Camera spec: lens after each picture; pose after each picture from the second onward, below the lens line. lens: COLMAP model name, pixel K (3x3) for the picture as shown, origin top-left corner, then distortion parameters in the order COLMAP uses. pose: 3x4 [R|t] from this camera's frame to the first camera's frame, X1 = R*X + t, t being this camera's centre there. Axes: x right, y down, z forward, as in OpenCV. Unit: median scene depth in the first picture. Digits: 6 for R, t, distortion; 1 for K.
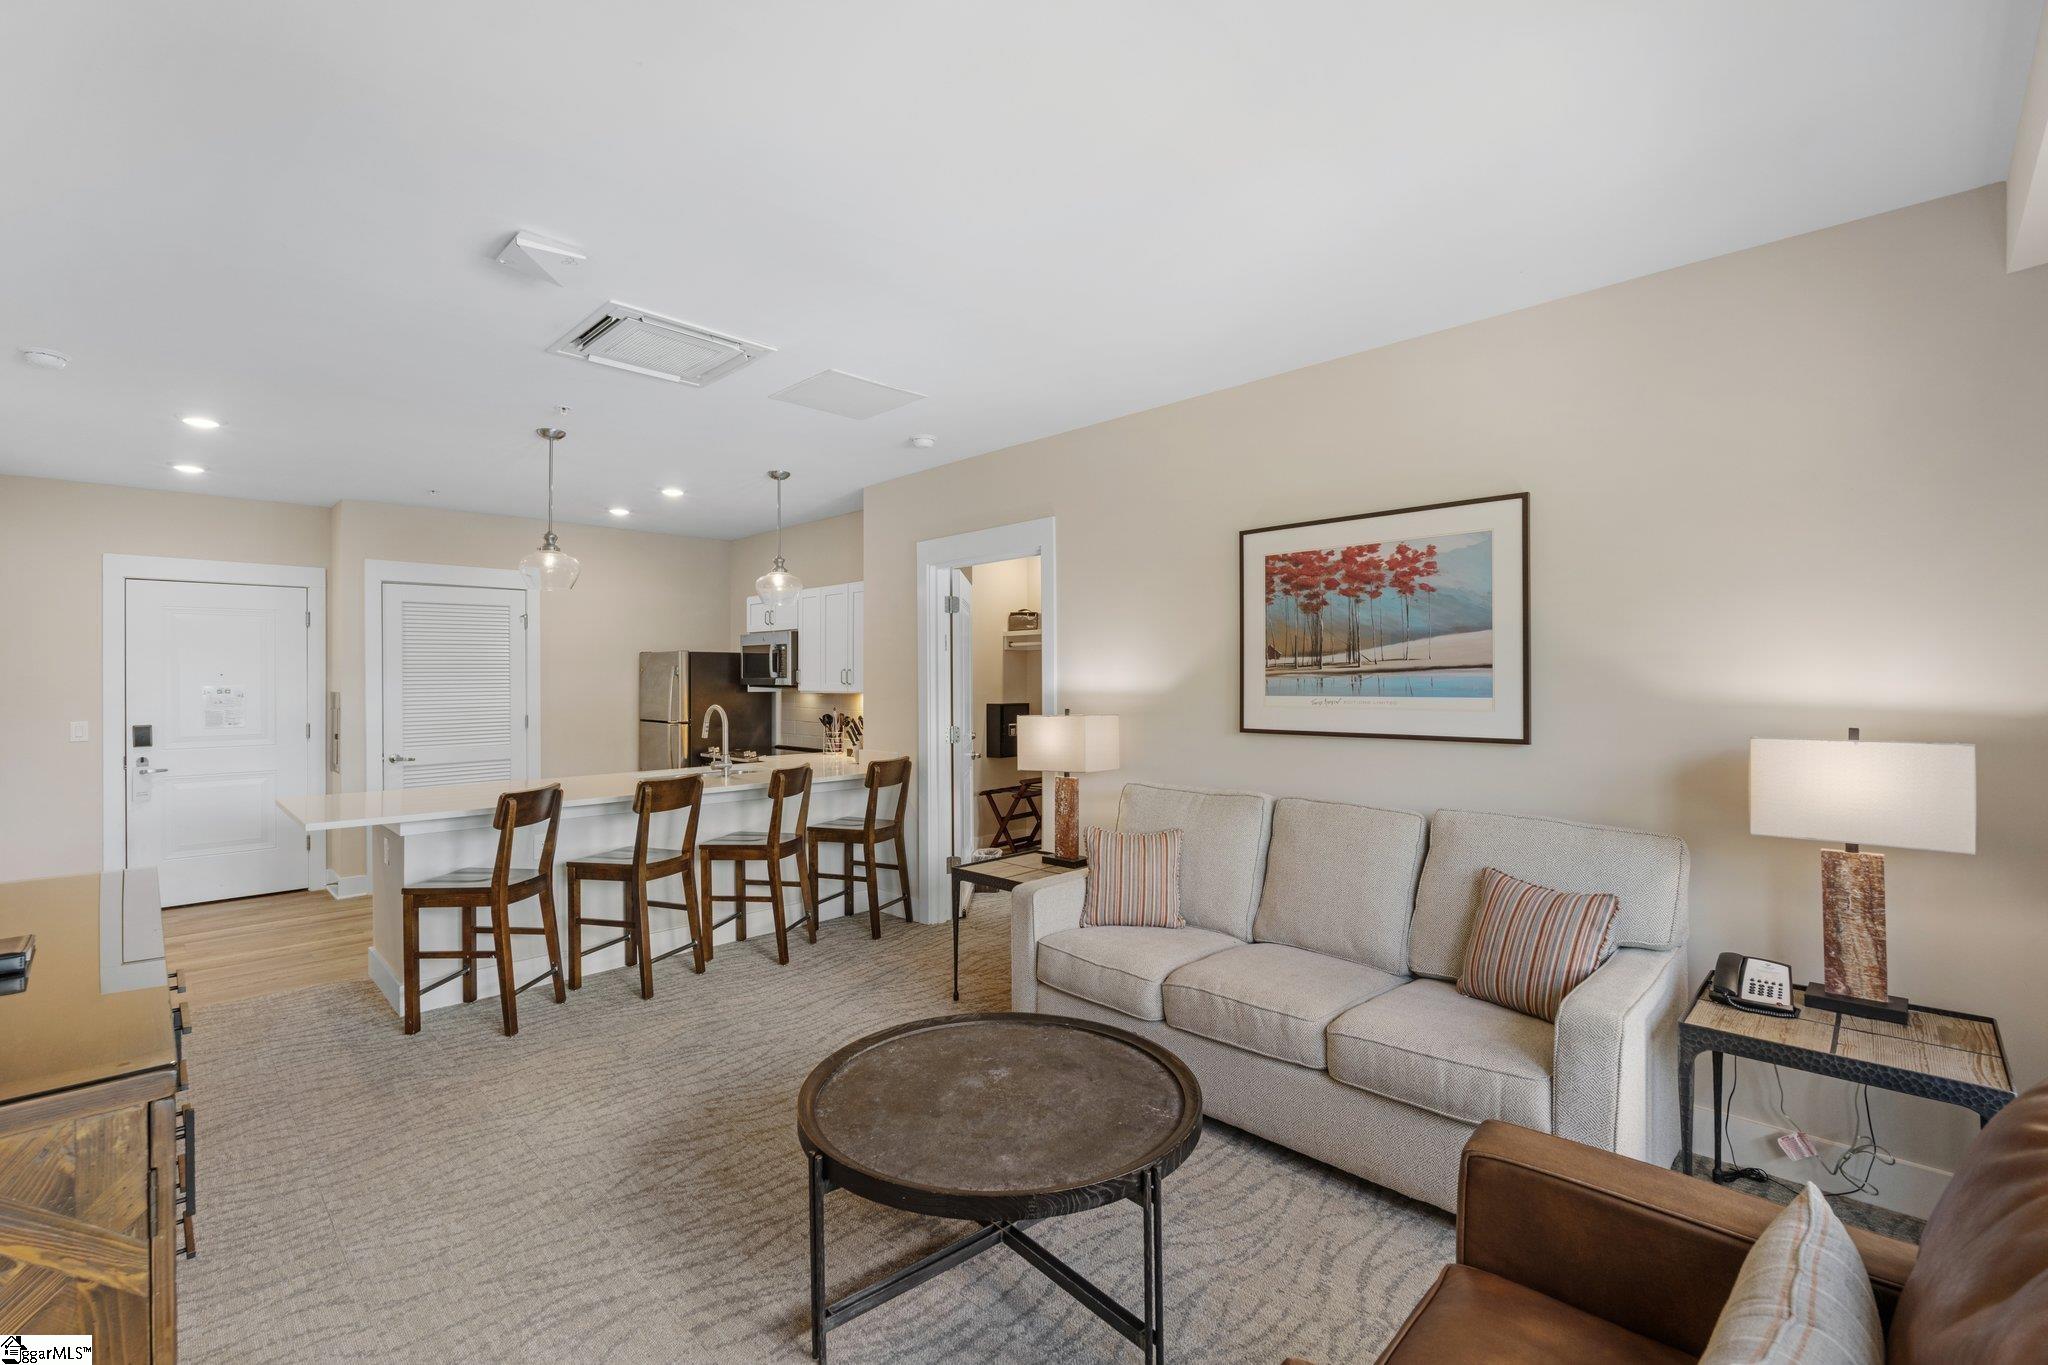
lens RADIAL K [[894.8, 0, 1011.3], [0, 894.8, 672.9], [0, 0, 1]] dist [0.000632, -0.000076]
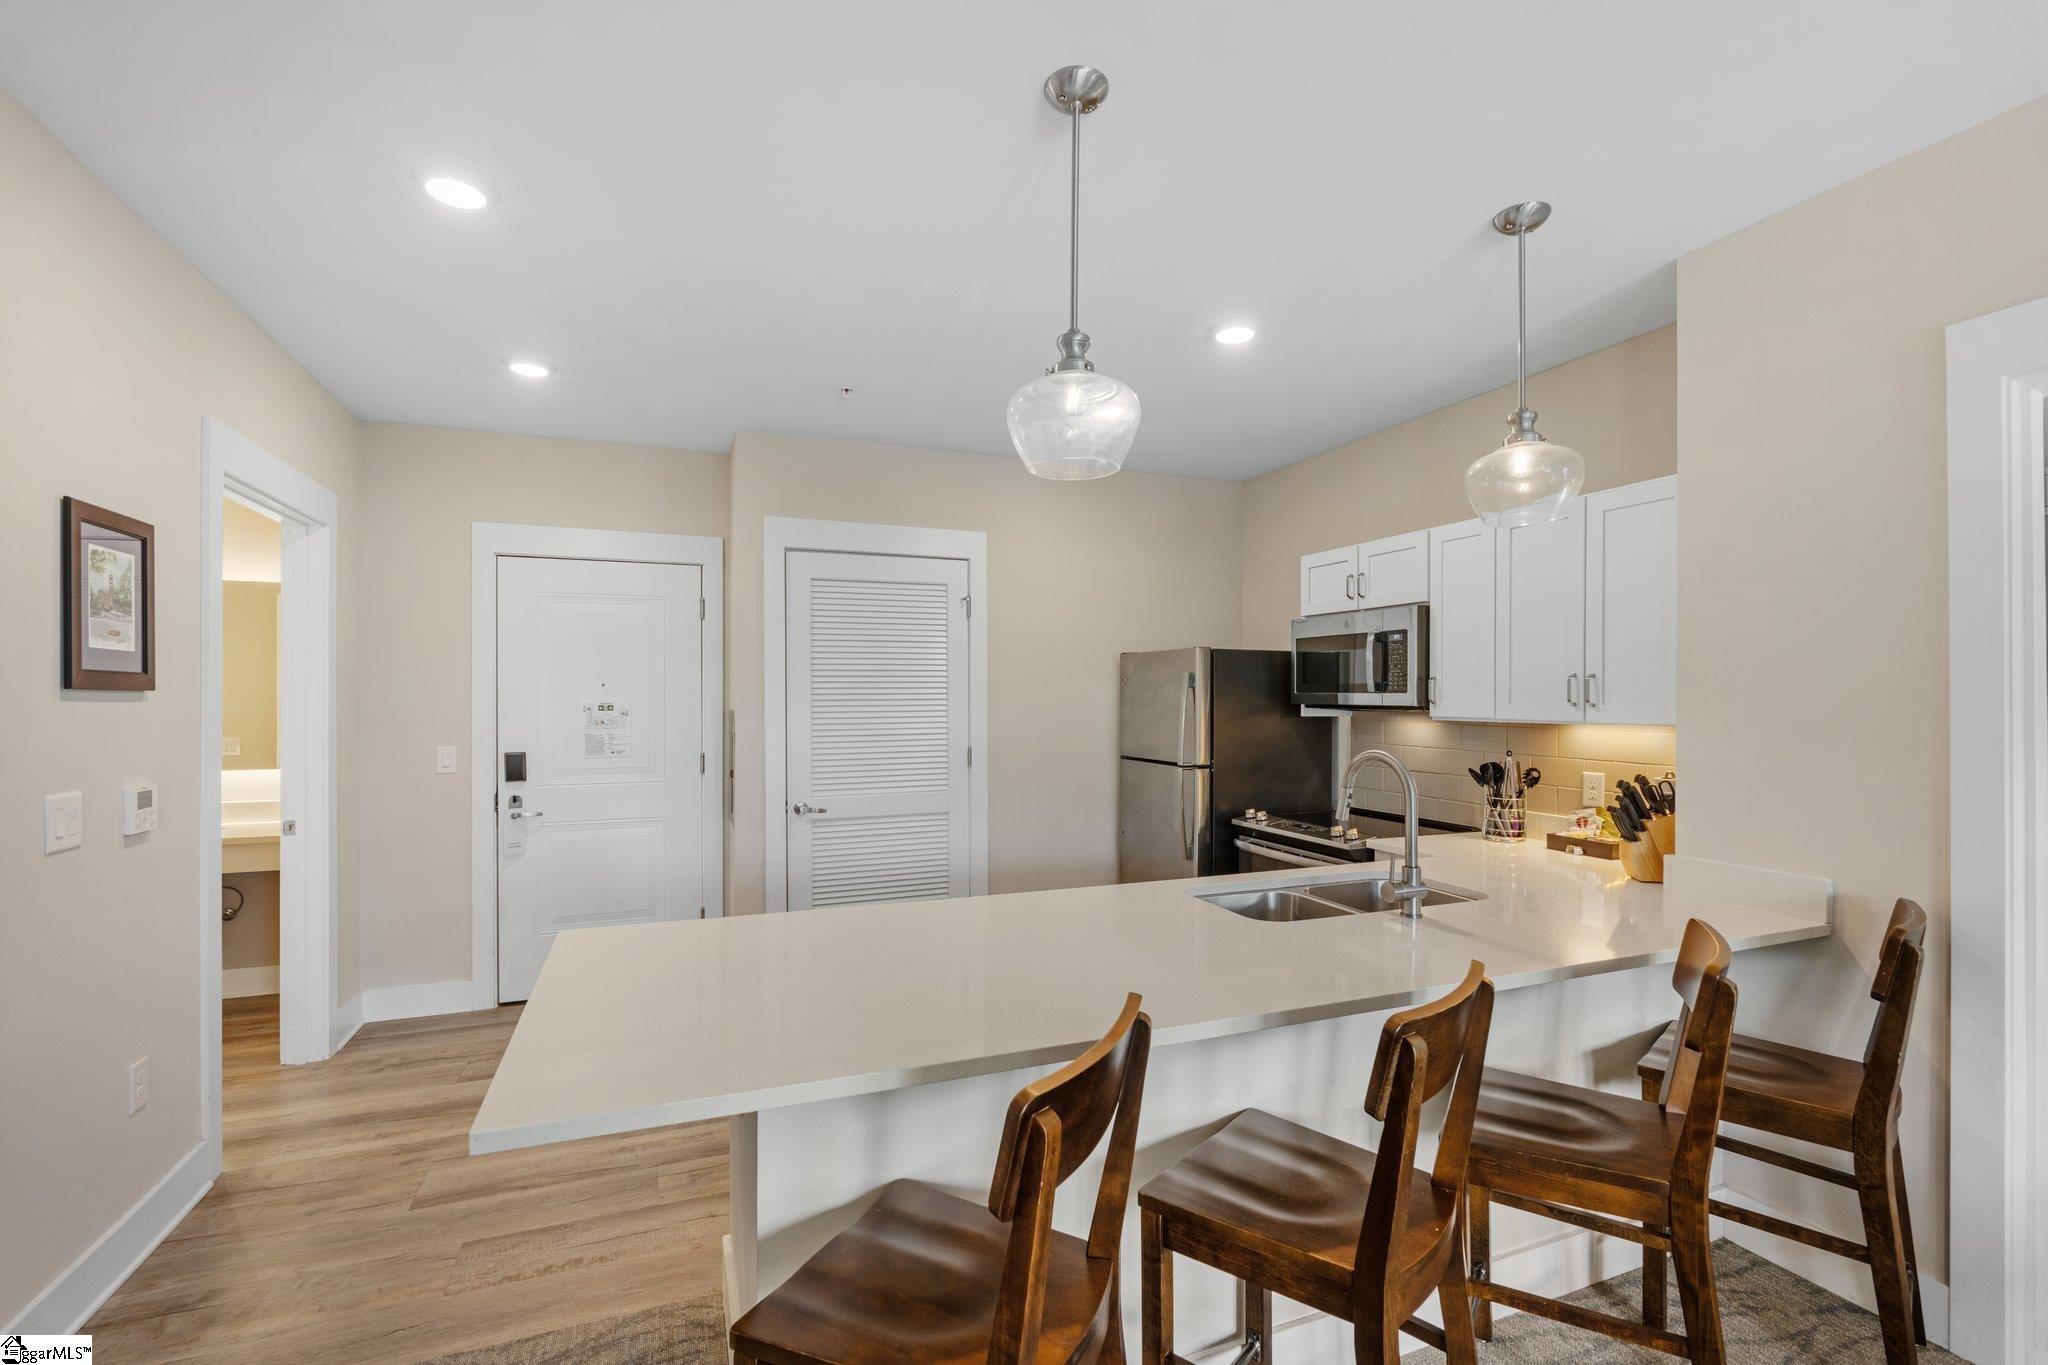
lens RADIAL K [[891.8, 0, 1022.1], [0, 891.8, 698.8], [0, 0, 1]] dist [-0.009372, -0.000060]
pose [[0.922111, 0.005820, -0.386881, -0.294455], [-0.002877, 0.999962, 0.008187, 0.006650], [0.386914, -0.006436, 0.922093, 0.477496]]
